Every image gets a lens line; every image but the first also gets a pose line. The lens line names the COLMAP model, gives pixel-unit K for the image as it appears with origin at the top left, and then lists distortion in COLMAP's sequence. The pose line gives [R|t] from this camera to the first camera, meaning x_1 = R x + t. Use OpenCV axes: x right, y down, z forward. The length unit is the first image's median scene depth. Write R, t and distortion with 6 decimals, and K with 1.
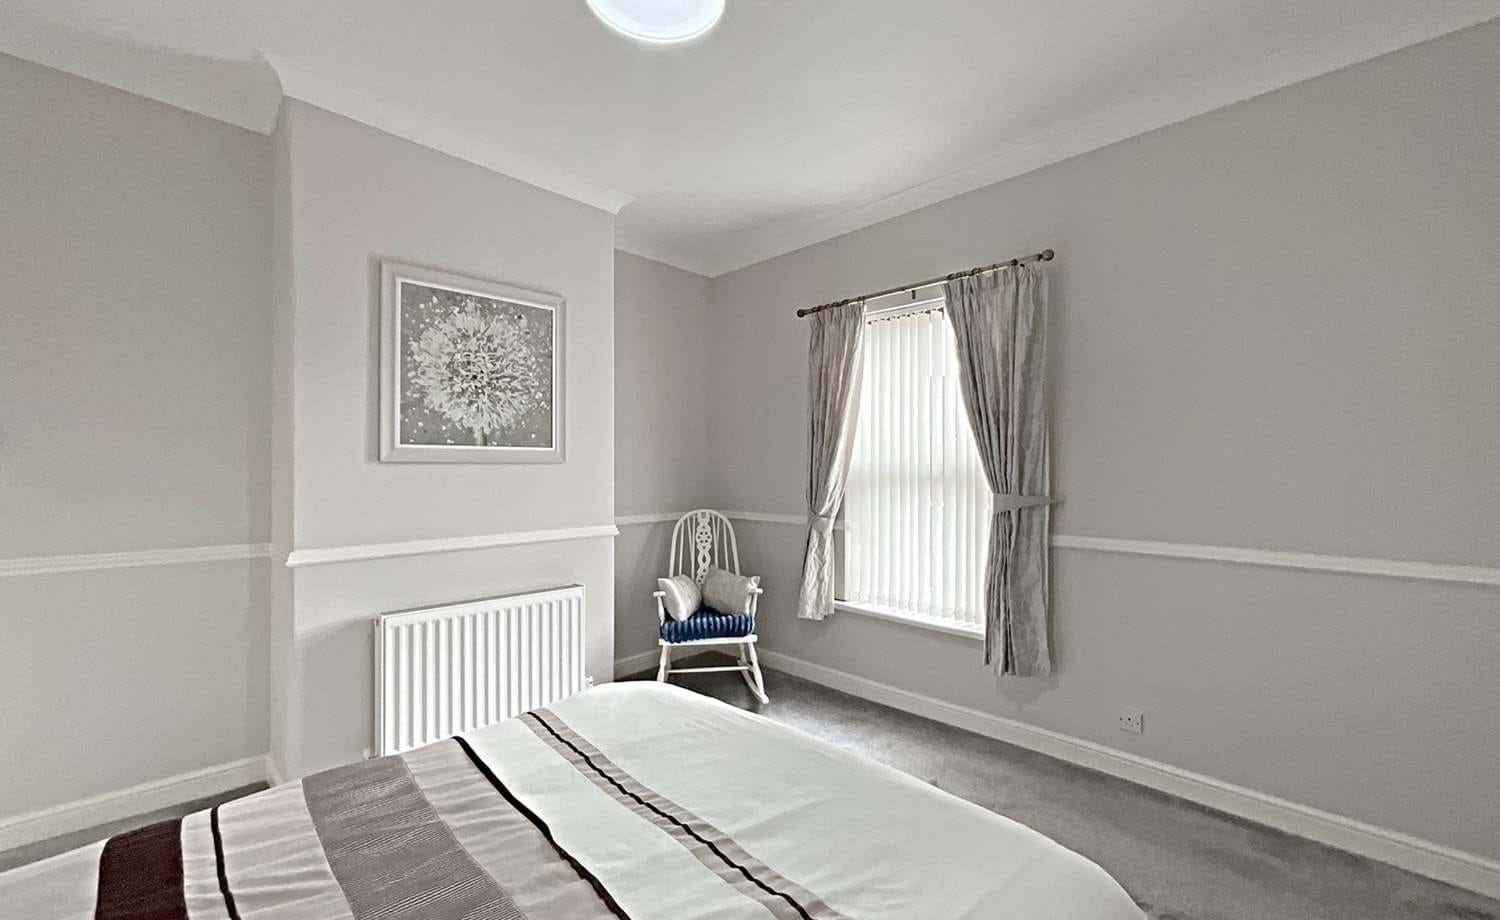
lens RADIAL K [[598.6, 0, 750.0], [0, 598.6, 460.0], [0, 0, 1]] dist [-0.001366, -0.000195]
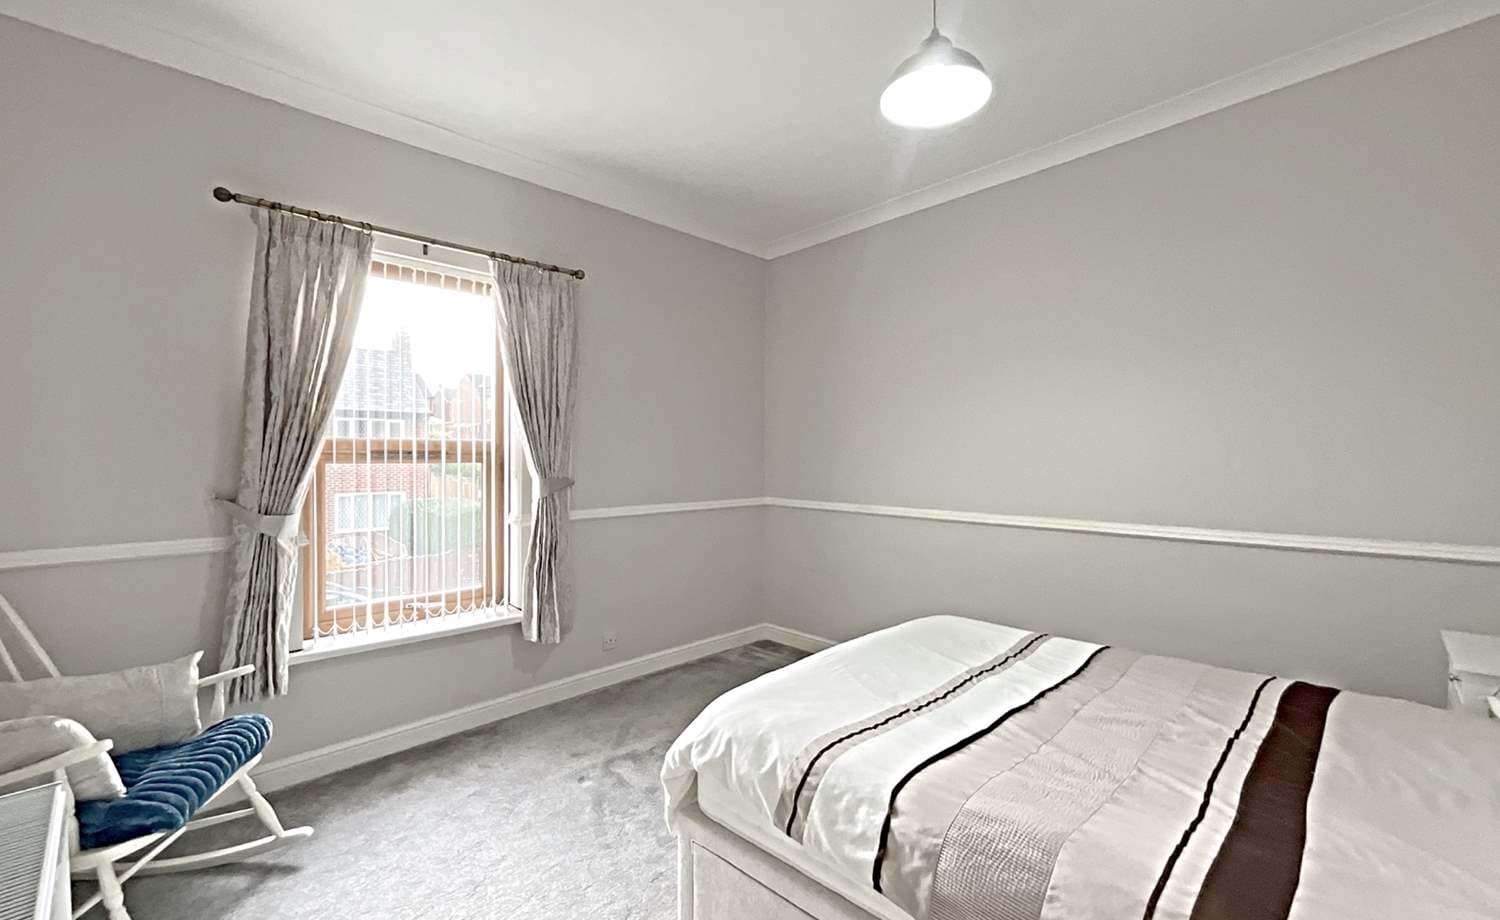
lens RADIAL K [[613.2, 0, 750.0], [0, 613.2, 460.0], [0, 0, 1]] dist [0.001151, 0.000140]
pose [[0.006222, -0.012606, 0.999901, -0.719811], [-0.007782, 0.999890, 0.012654, 0.006593], [-0.999950, -0.007860, 0.006123, 0.654301]]
